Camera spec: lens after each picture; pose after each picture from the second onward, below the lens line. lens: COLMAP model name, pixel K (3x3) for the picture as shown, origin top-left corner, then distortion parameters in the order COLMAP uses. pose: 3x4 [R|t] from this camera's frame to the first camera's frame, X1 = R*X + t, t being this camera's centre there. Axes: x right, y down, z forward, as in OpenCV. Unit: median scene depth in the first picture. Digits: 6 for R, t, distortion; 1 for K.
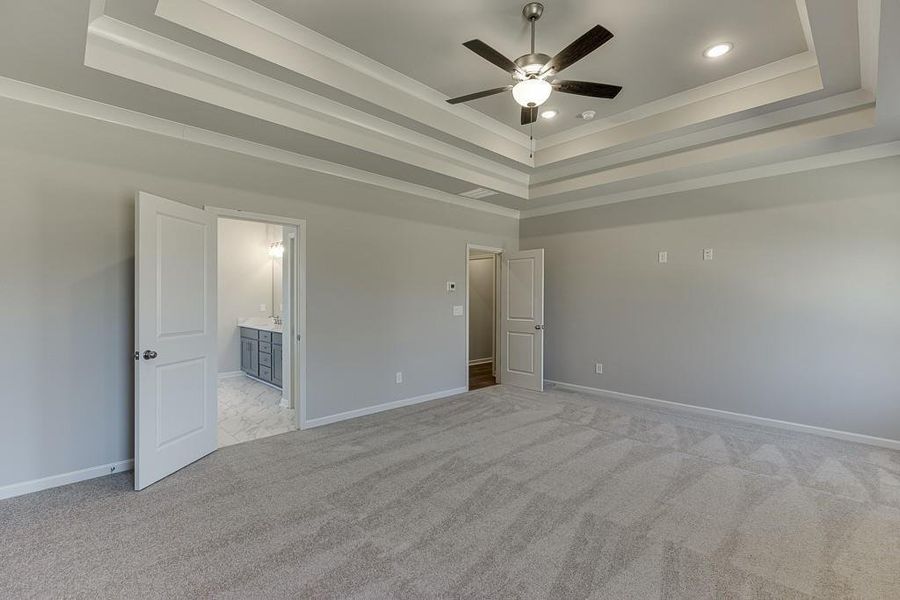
lens RADIAL K [[401.2, 0, 456.4], [0, 401.2, 300.9], [0, 0, 1]] dist [0.004256, -0.000262]
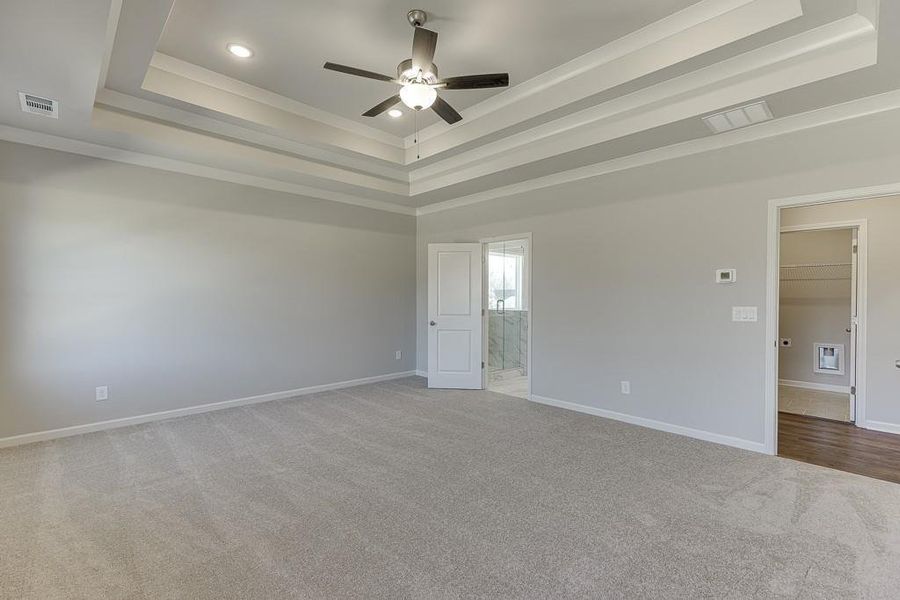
lens RADIAL K [[401.2, 0, 456.4], [0, 401.2, 300.9], [0, 0, 1]] dist [0.004256, -0.000262]
pose [[0.005436, -0.002736, -0.999981, 0.706040], [-0.016325, 0.999863, -0.002825, 0.015570], [0.999852, 0.016340, 0.005391, 0.627368]]
